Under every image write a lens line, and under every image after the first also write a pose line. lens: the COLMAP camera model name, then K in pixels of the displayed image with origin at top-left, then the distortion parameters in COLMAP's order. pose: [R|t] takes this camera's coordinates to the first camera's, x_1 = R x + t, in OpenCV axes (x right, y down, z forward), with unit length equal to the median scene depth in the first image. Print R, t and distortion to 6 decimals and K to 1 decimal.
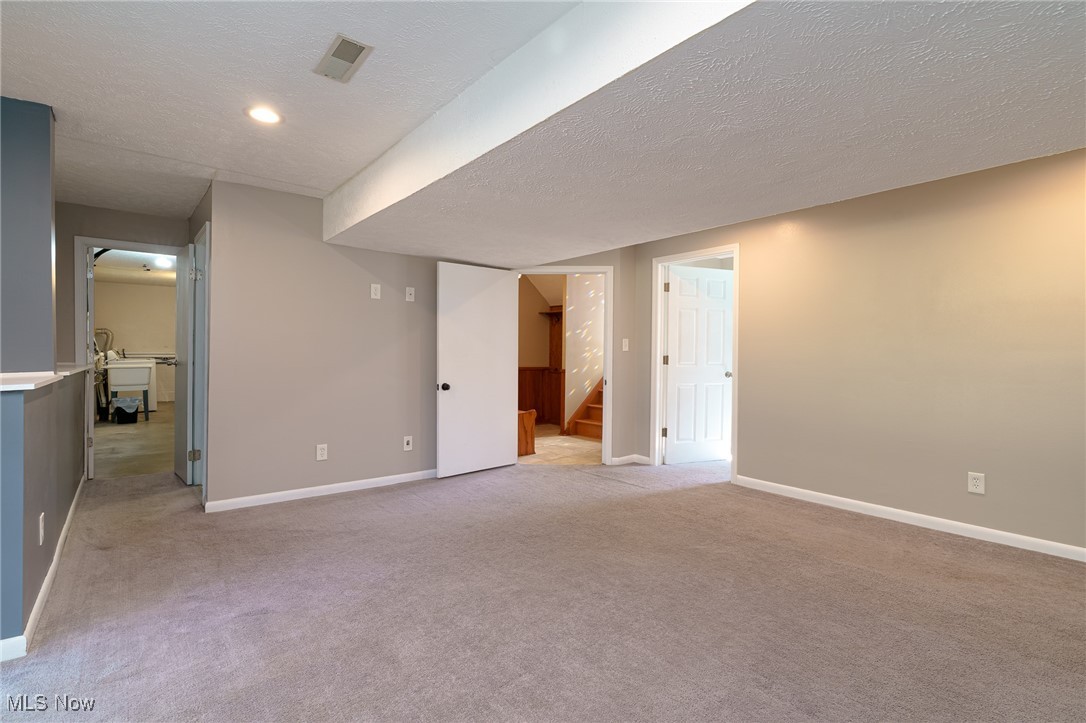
lens RADIAL K [[500.9, 0, 543.4], [0, 500.9, 355.9], [0, 0, 1]] dist [0.002850, 0.000447]
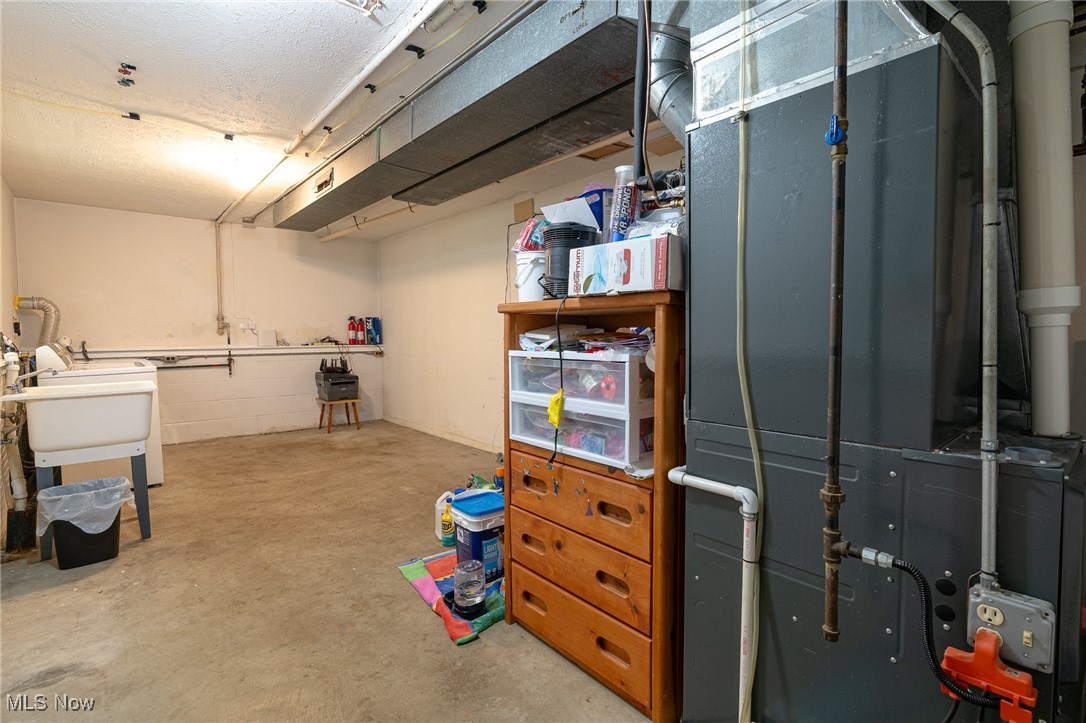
lens RADIAL K [[500.9, 0, 541.1], [0, 500.9, 359.2], [0, 0, 1]] dist [0.002850, 0.000447]
pose [[0.999752, -0.007725, 0.020883, -0.512585], [0.006884, 0.999175, 0.040014, -0.015871], [-0.021175, -0.039860, 0.998981, 0.638814]]
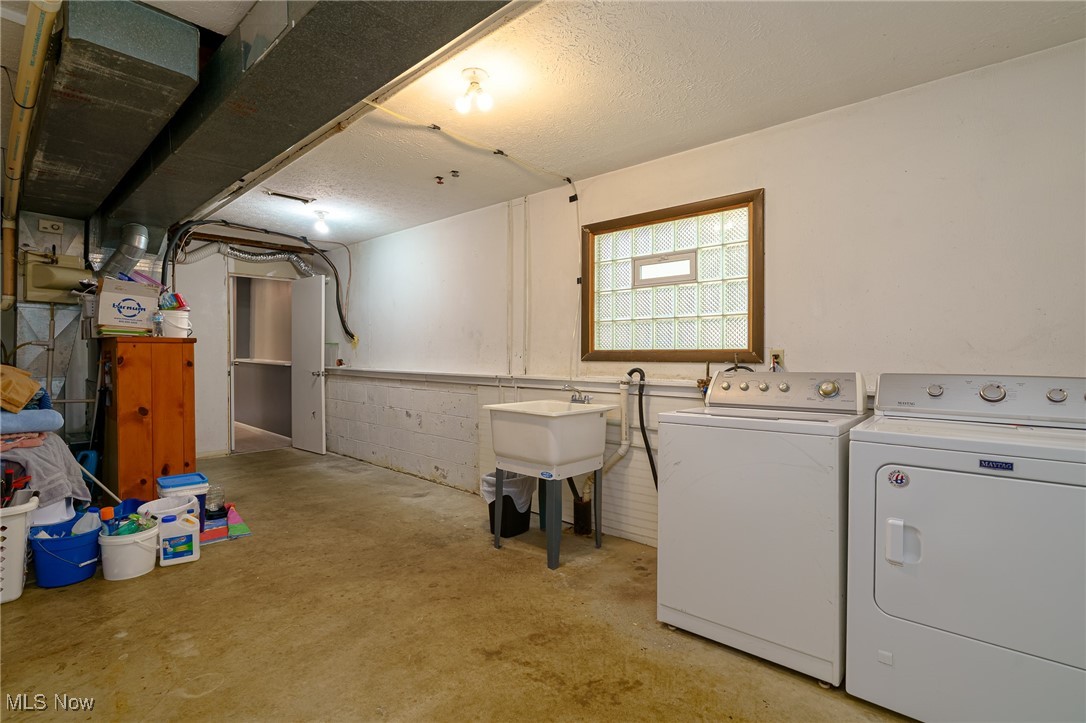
lens RADIAL K [[500.9, 0, 546.4], [0, 500.9, 360.2], [0, 0, 1]] dist [0.002850, 0.000447]
pose [[-0.987375, -0.003186, -0.158367, -0.802929], [-0.007386, 0.999636, 0.025938, -0.027831], [0.158227, 0.026781, -0.987039, 1.484954]]
